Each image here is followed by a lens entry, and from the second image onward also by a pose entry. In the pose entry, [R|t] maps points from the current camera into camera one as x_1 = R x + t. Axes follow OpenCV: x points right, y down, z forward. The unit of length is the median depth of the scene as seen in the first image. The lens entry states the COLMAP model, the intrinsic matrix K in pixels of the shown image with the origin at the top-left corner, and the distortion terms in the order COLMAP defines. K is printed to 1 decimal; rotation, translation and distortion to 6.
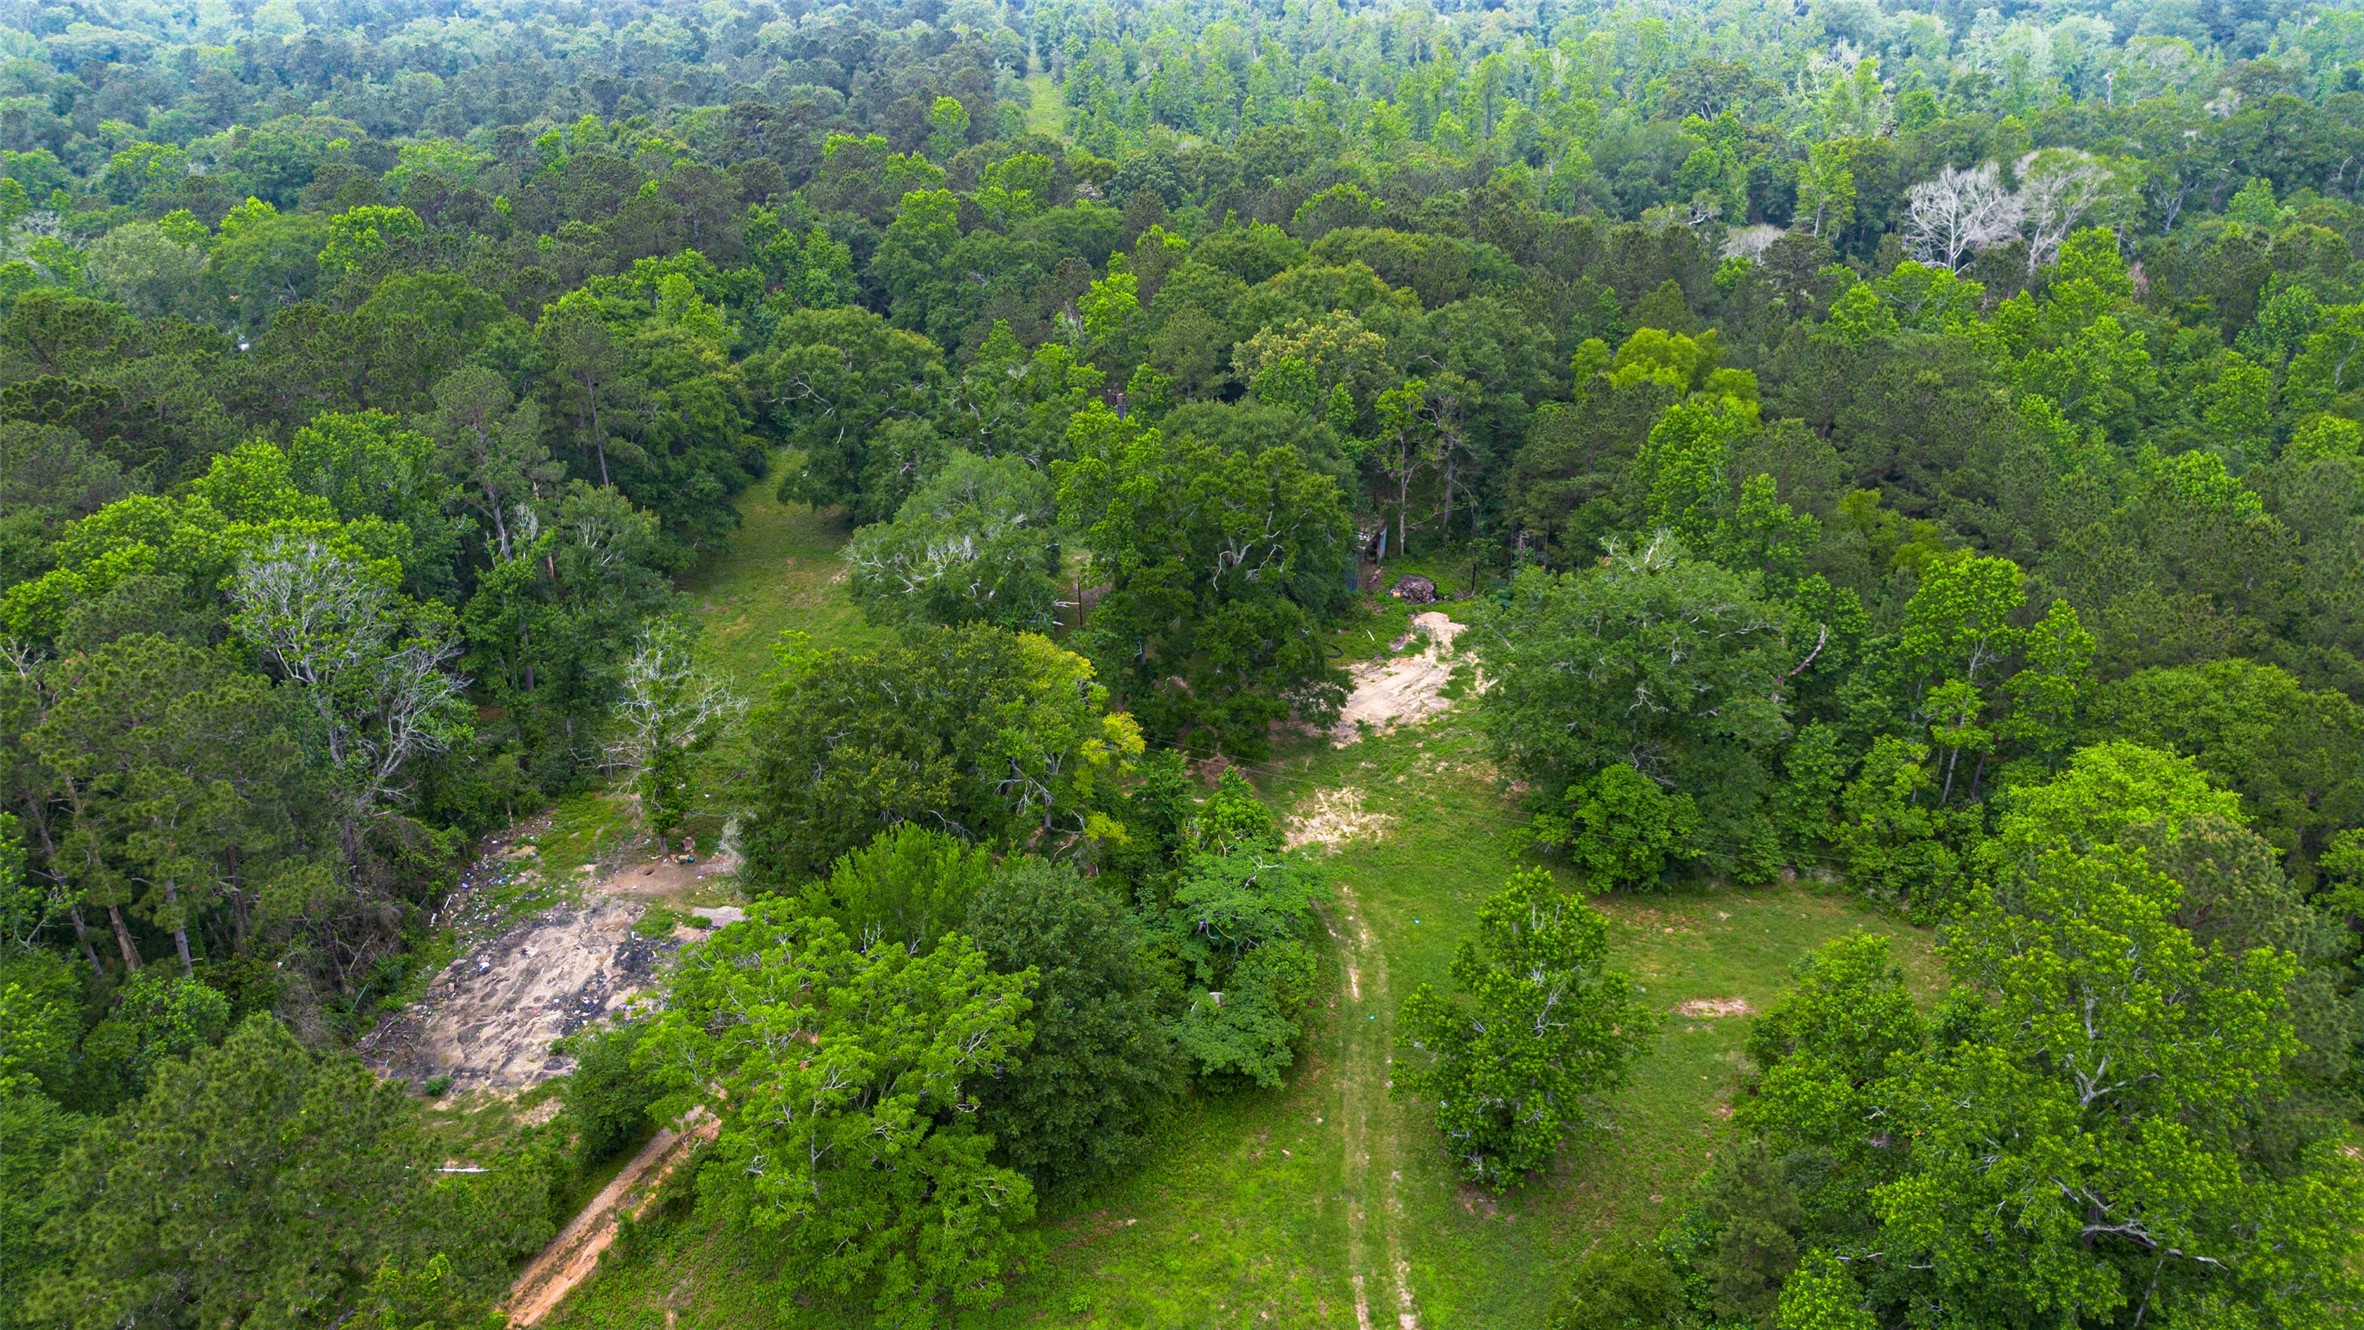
lens RADIAL K [[1692.5, 0, 1182.0], [0, 1692.5, 665.0], [0, 0, 1]] dist [0.147461, -0.270521]
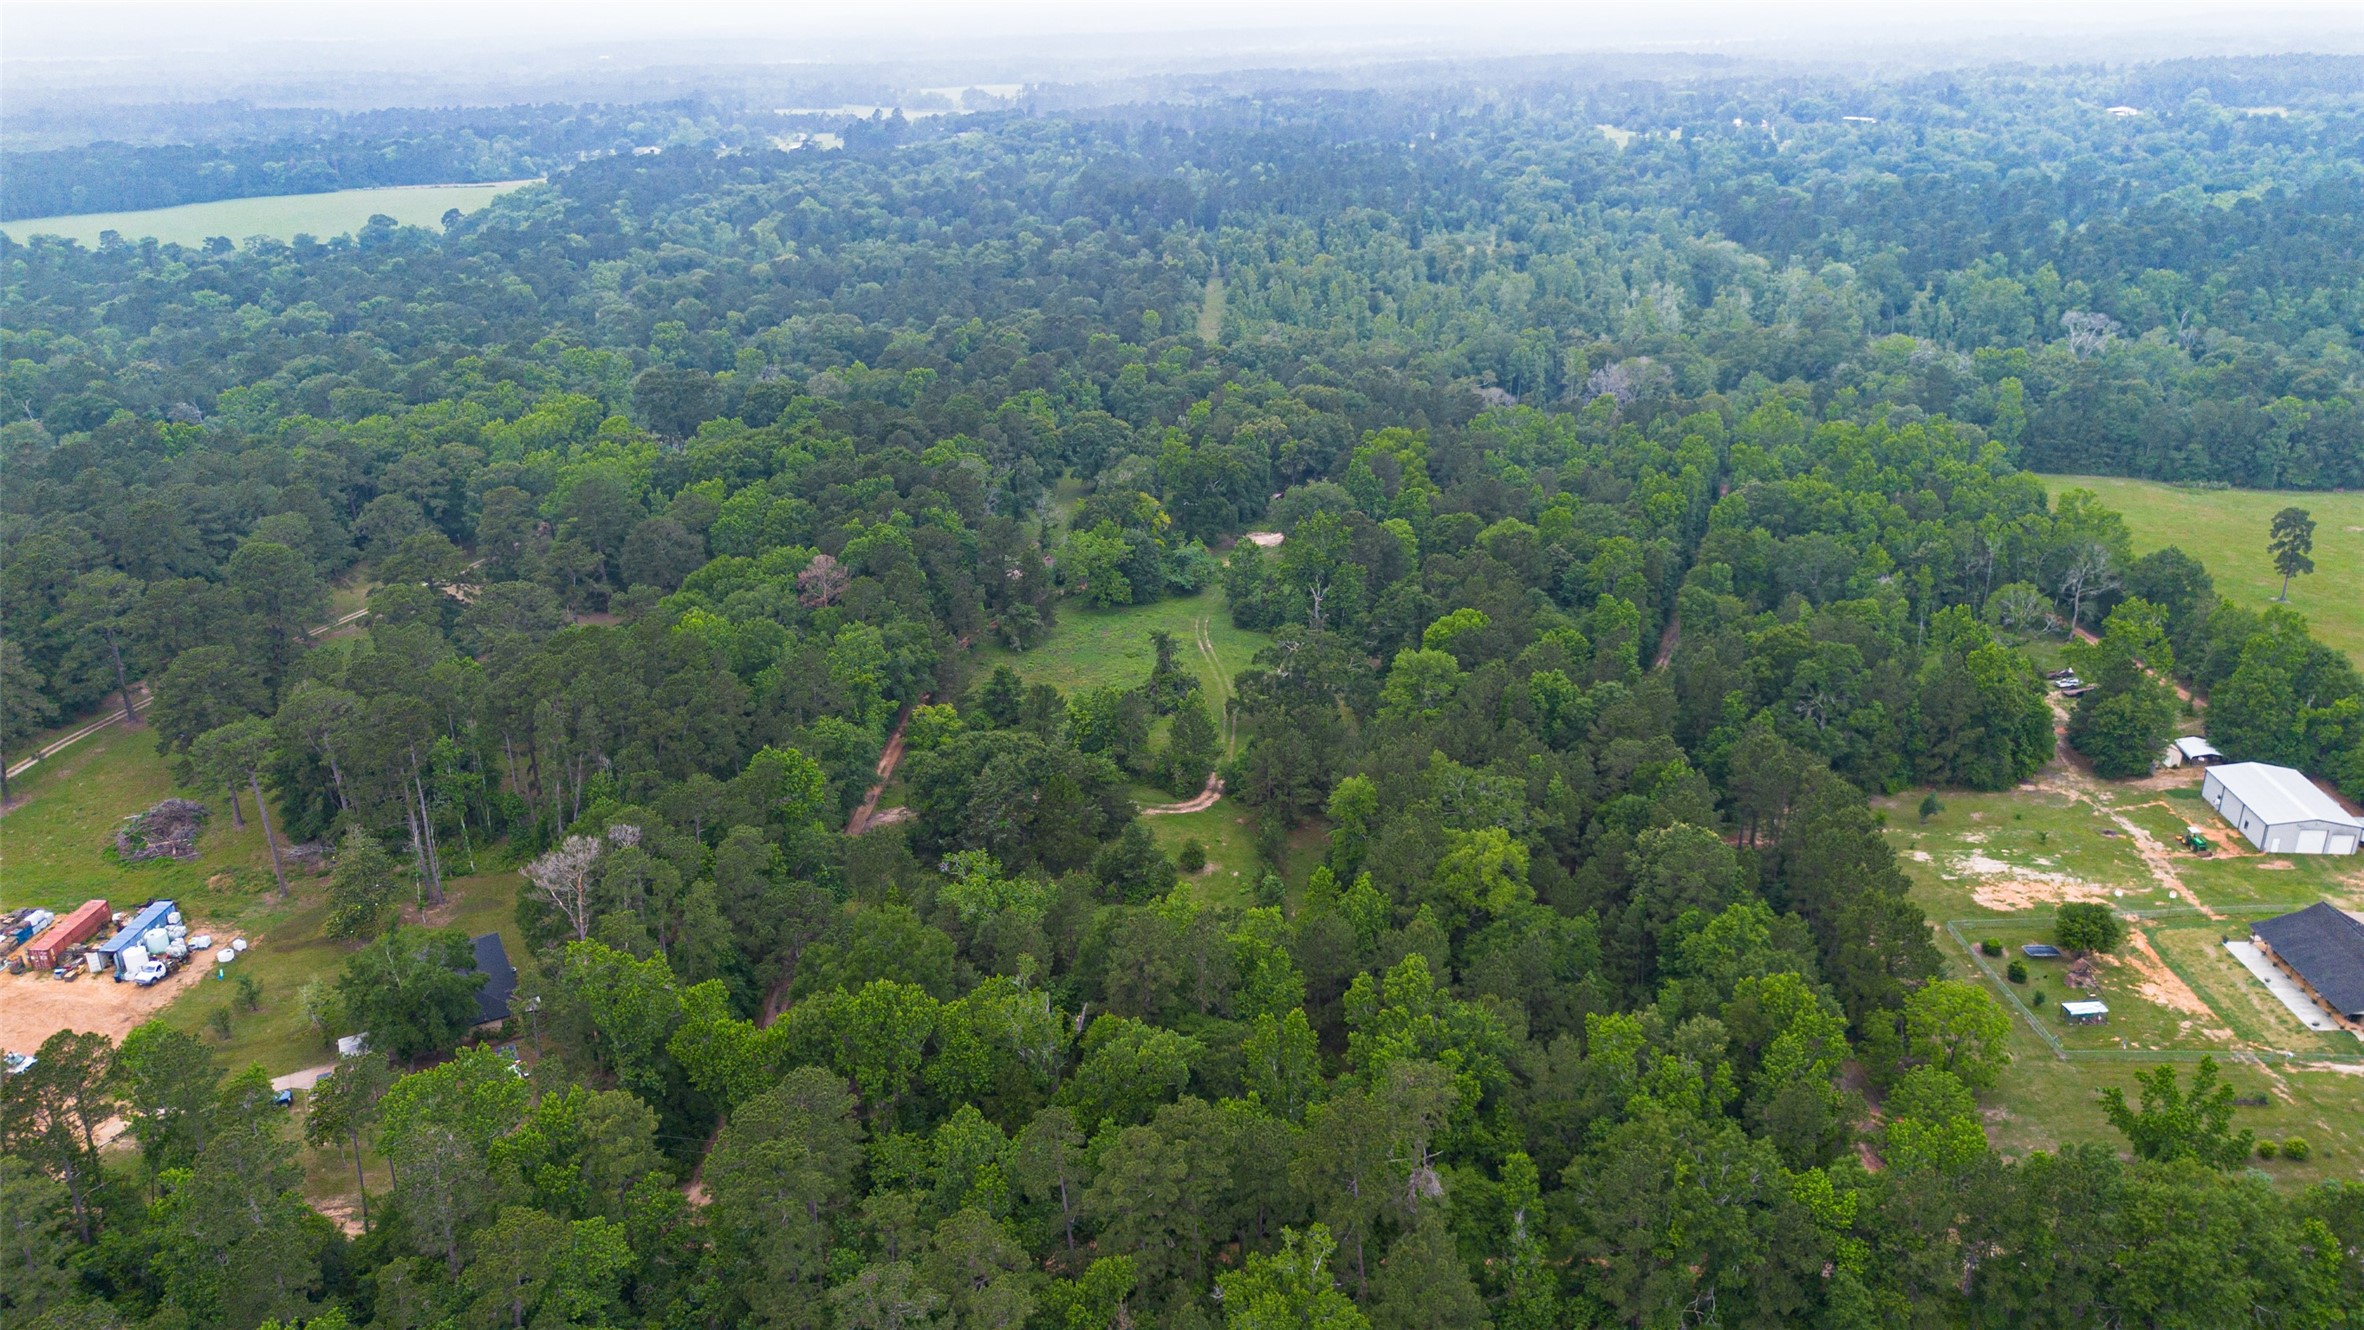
lens RADIAL K [[1645.7, 0, 1182.0], [0, 1645.7, 665.0], [0, 0, 1]] dist [0.097544, -0.121727]
pose [[0.991162, 0.045156, -0.124738, 0.253568], [-0.053303, 0.996604, -0.062767, 0.317315], [0.121480, 0.068861, 0.990202, -1.401742]]
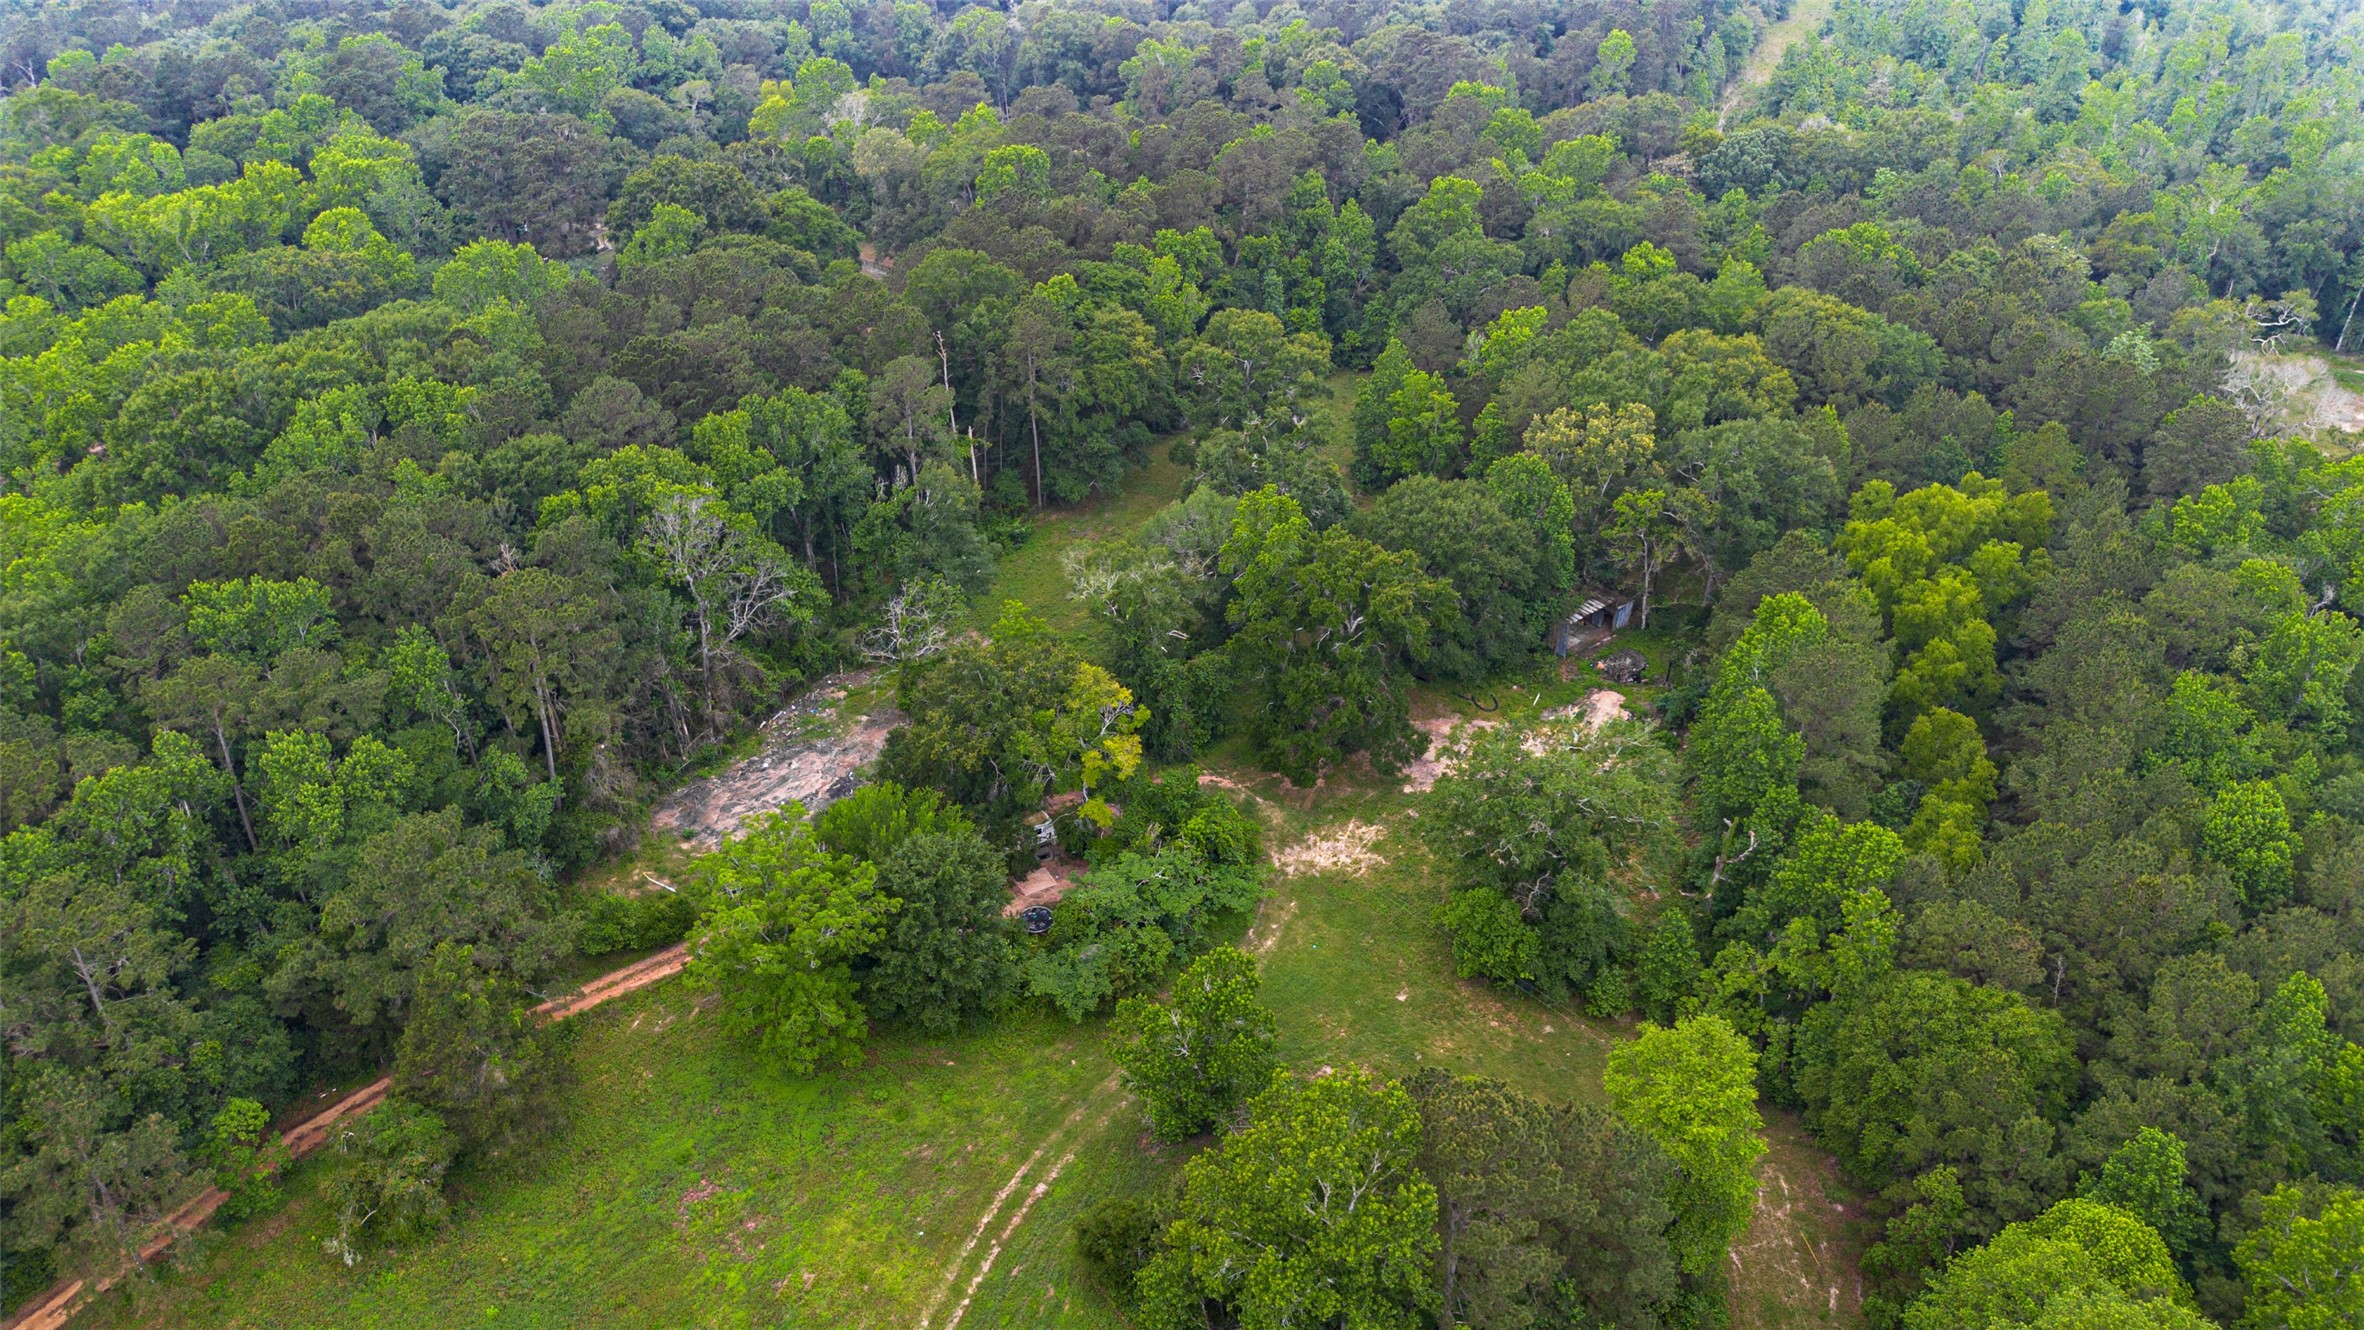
lens RADIAL K [[1668.4, 0, 1182.0], [0, 1668.4, 665.0], [0, 0, 1]] dist [0.062261, -0.057310]
pose [[0.853640, 0.285009, -0.435968, 0.318779], [-0.221177, 0.956147, 0.191997, -0.165027], [0.471571, -0.067470, 0.879243, -0.104215]]
